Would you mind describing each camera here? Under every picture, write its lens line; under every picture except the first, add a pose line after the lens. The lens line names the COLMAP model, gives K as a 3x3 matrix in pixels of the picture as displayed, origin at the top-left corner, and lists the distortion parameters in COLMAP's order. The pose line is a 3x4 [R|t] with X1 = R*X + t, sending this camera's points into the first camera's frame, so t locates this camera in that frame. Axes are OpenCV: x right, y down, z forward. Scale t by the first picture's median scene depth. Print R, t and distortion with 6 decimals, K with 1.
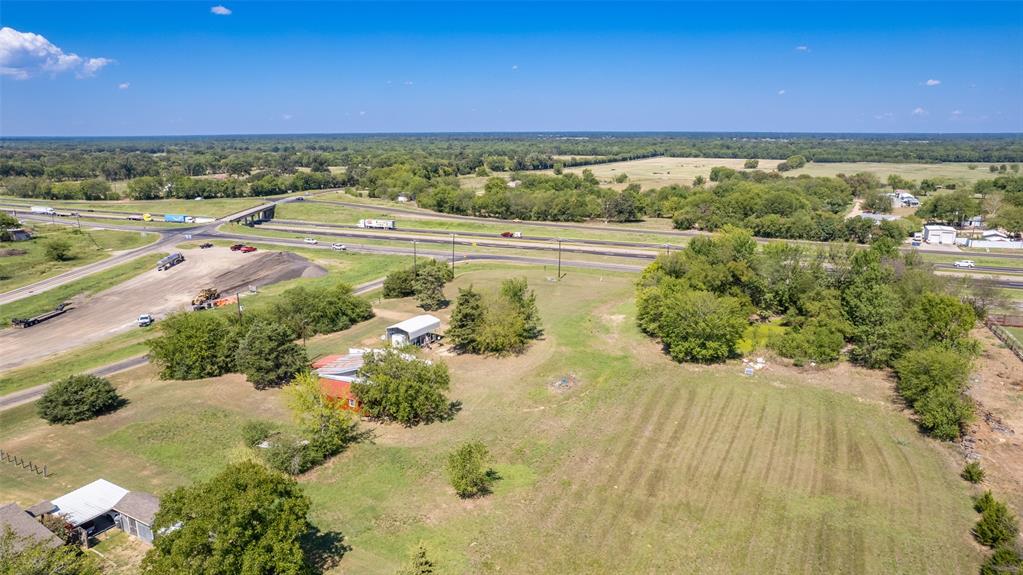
lens RADIAL K [[651.9, 0, 513.5], [0, 651.9, 296.2], [0, 0, 1]] dist [-0.083259, 0.075665]
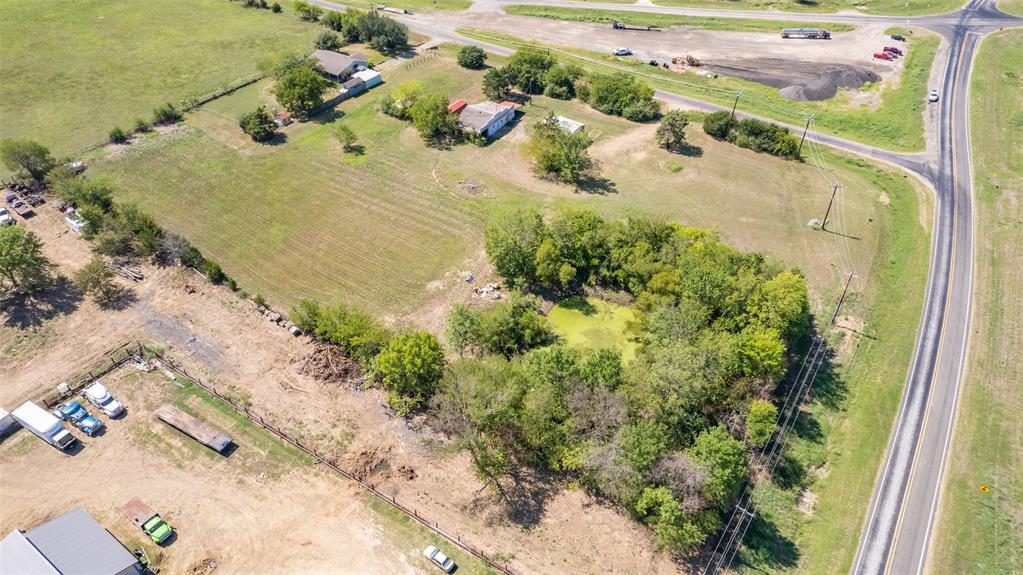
lens RADIAL K [[658.7, 0, 507.4], [0, 658.7, 288.7], [0, 0, 1]] dist [-0.083665, 0.080653]
pose [[-0.139027, 0.650927, -0.746301, 1.238126], [-0.246075, 0.707275, 0.662729, -0.659240], [0.959228, 0.275783, 0.061847, 1.004314]]
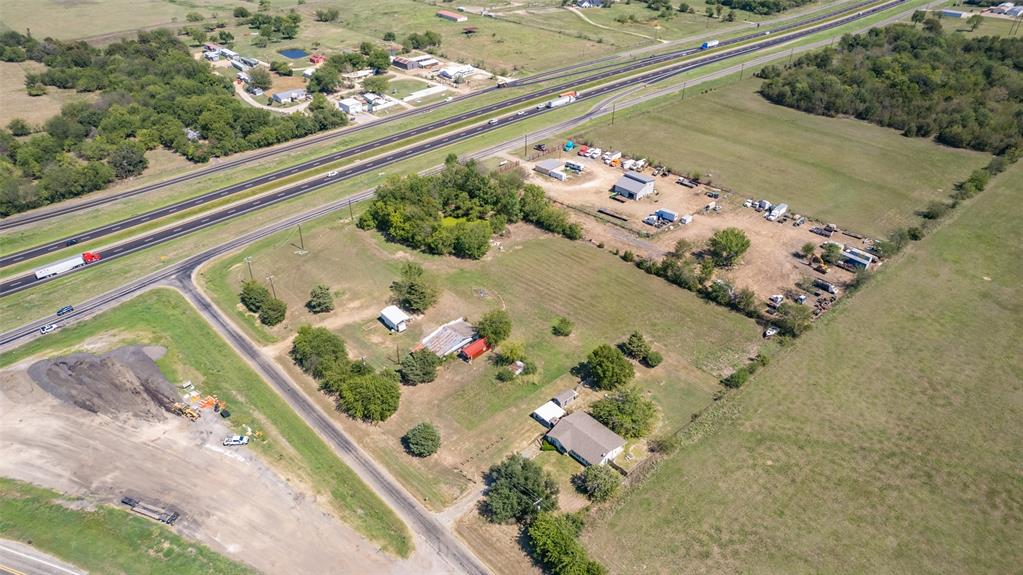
lens RADIAL K [[651.9, 0, 513.5], [0, 651.9, 296.2], [0, 0, 1]] dist [-0.083259, 0.075665]
pose [[0.346466, -0.527221, 0.775886, -1.507422], [0.230692, 0.849602, 0.474298, -0.826412], [-0.909254, 0.014663, 0.415984, 0.004470]]
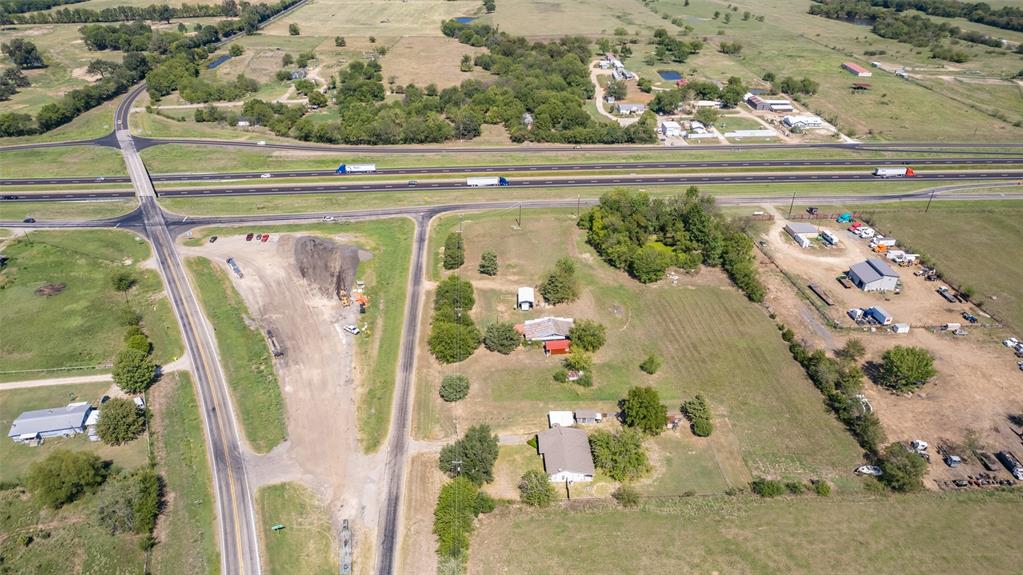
lens RADIAL K [[651.9, 0, 513.5], [0, 651.9, 296.2], [0, 0, 1]] dist [-0.083259, 0.075665]
pose [[0.869284, -0.255060, 0.423427, -1.115211], [0.114870, 0.937379, 0.328825, -0.657364], [-0.480781, -0.237203, 0.844147, -0.669895]]
